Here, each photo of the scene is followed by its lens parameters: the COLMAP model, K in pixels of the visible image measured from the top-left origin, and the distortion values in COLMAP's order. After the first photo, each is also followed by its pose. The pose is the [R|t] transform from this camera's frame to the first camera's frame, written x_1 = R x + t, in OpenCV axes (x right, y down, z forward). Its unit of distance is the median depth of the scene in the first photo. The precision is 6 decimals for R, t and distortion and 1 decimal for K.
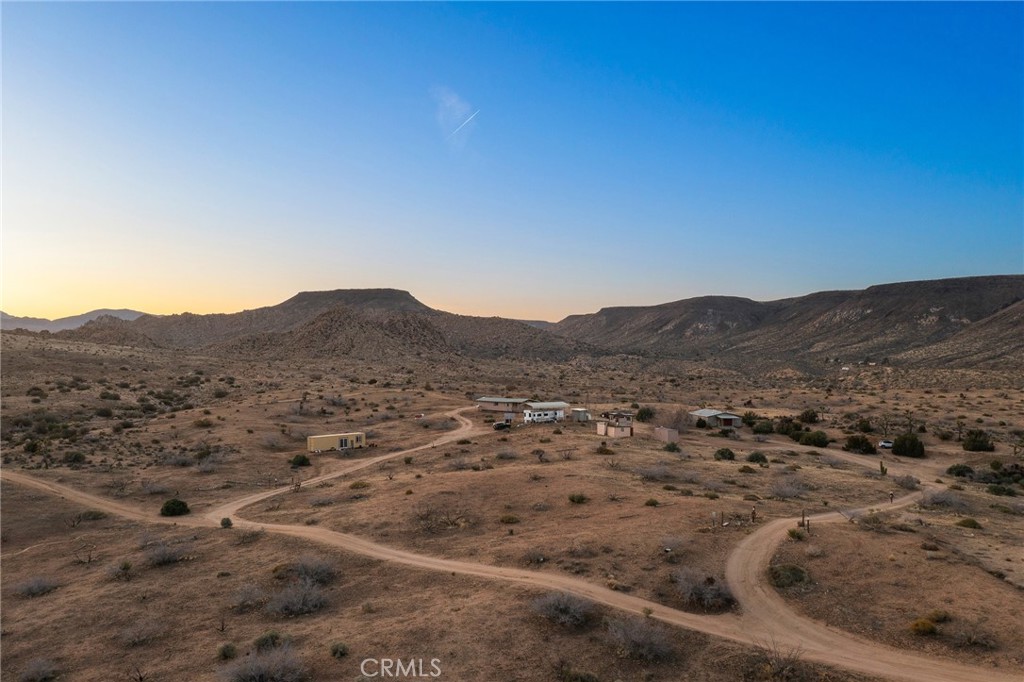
lens RADIAL K [[813.8, 0, 517.5], [0, 813.8, 342.0], [0, 0, 1]] dist [-0.012749, 0.002286]
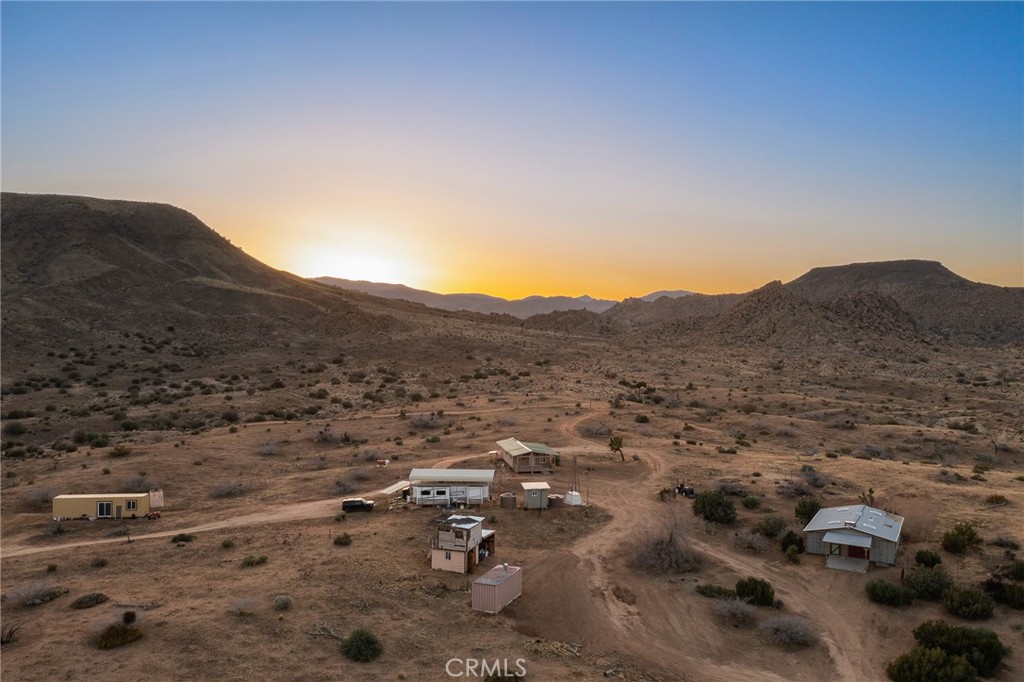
lens RADIAL K [[813.8, 0, 510.3], [0, 813.8, 334.9], [0, 0, 1]] dist [-0.012749, 0.002286]
pose [[0.785560, 0.005438, -0.618762, 0.040915], [0.006122, 0.999844, 0.016560, -0.002694], [0.618755, -0.016797, 0.785404, 0.058642]]
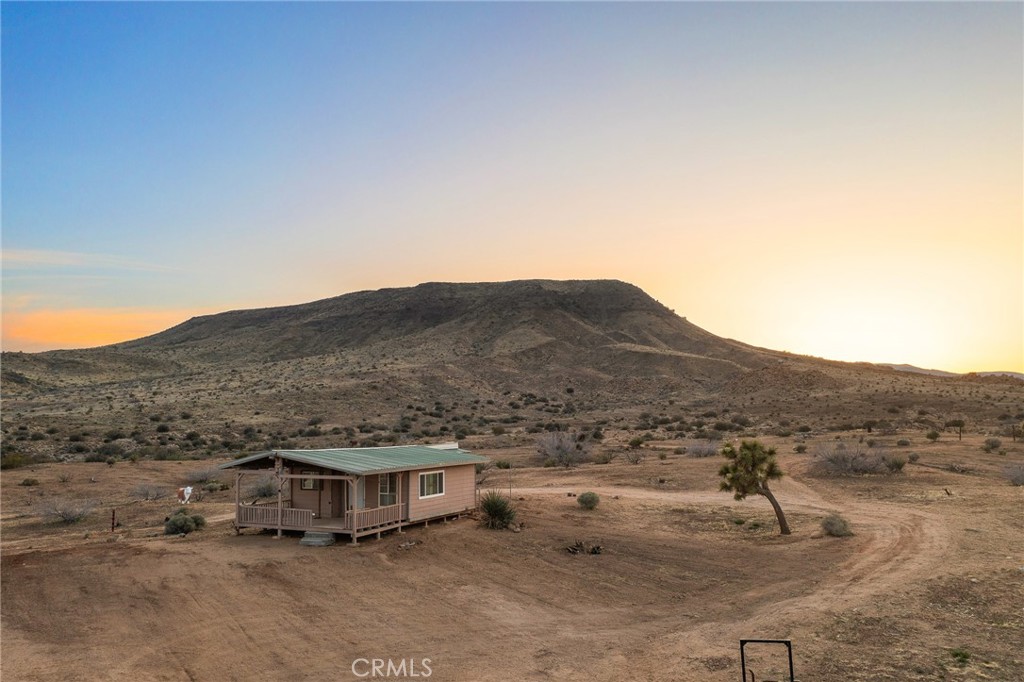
lens RADIAL K [[813.8, 0, 512.3], [0, 813.8, 343.3], [0, 0, 1]] dist [-0.012749, 0.002286]
pose [[0.309378, -0.086689, -0.946980, 0.020225], [0.016463, 0.996175, -0.085813, 0.007040], [0.950797, 0.010958, 0.309622, 0.110643]]
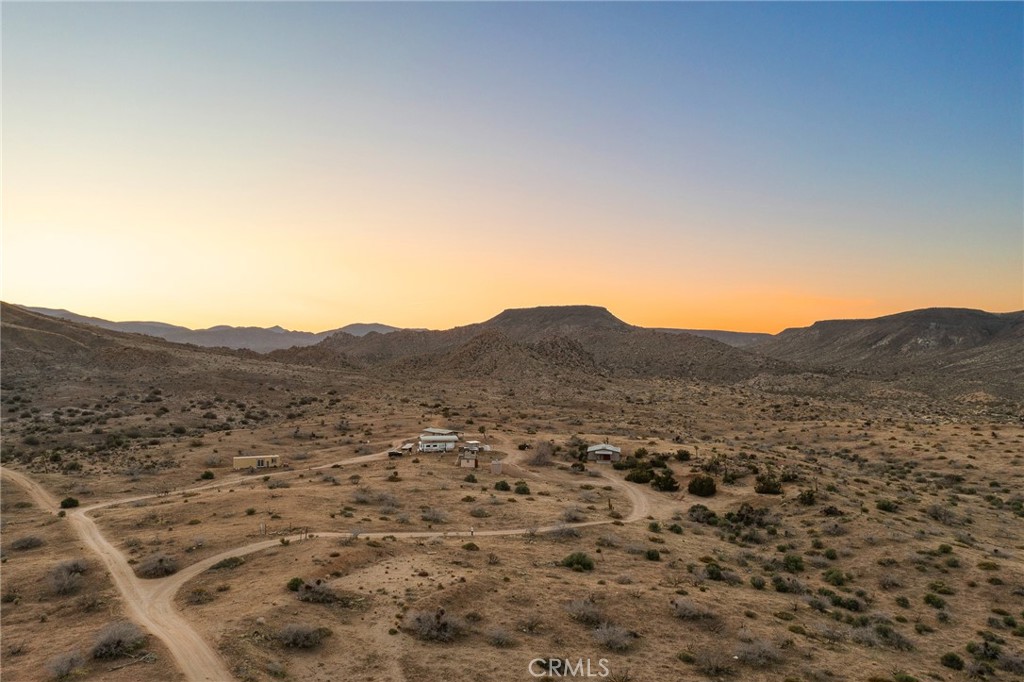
lens RADIAL K [[813.8, 0, 514.2], [0, 813.8, 342.0], [0, 0, 1]] dist [-0.012749, 0.002286]
pose [[0.958878, -0.001039, -0.283816, 0.049350], [-0.002978, 0.999901, -0.013723, -0.005113], [0.283802, 0.014004, 0.958781, -0.015033]]
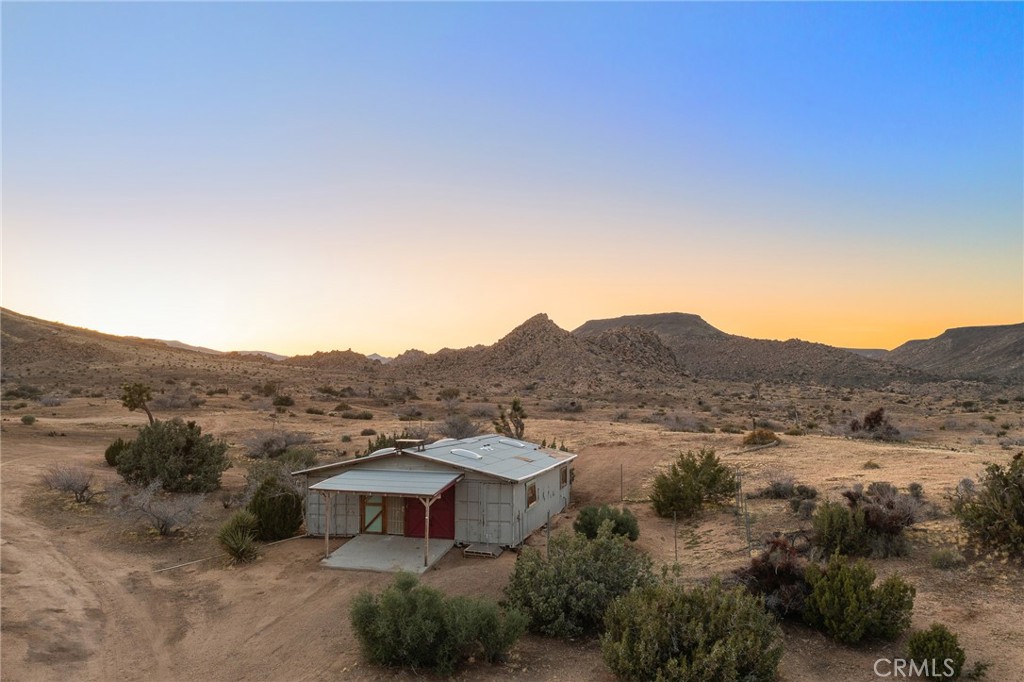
lens RADIAL K [[813.8, 0, 509.8], [0, 813.8, 342.3], [0, 0, 1]] dist [-0.012749, 0.002286]
pose [[0.916284, -0.025600, -0.399710, 0.036207], [0.008099, 0.998936, -0.045411, 0.007788], [0.400447, 0.038372, 0.915516, 0.092643]]
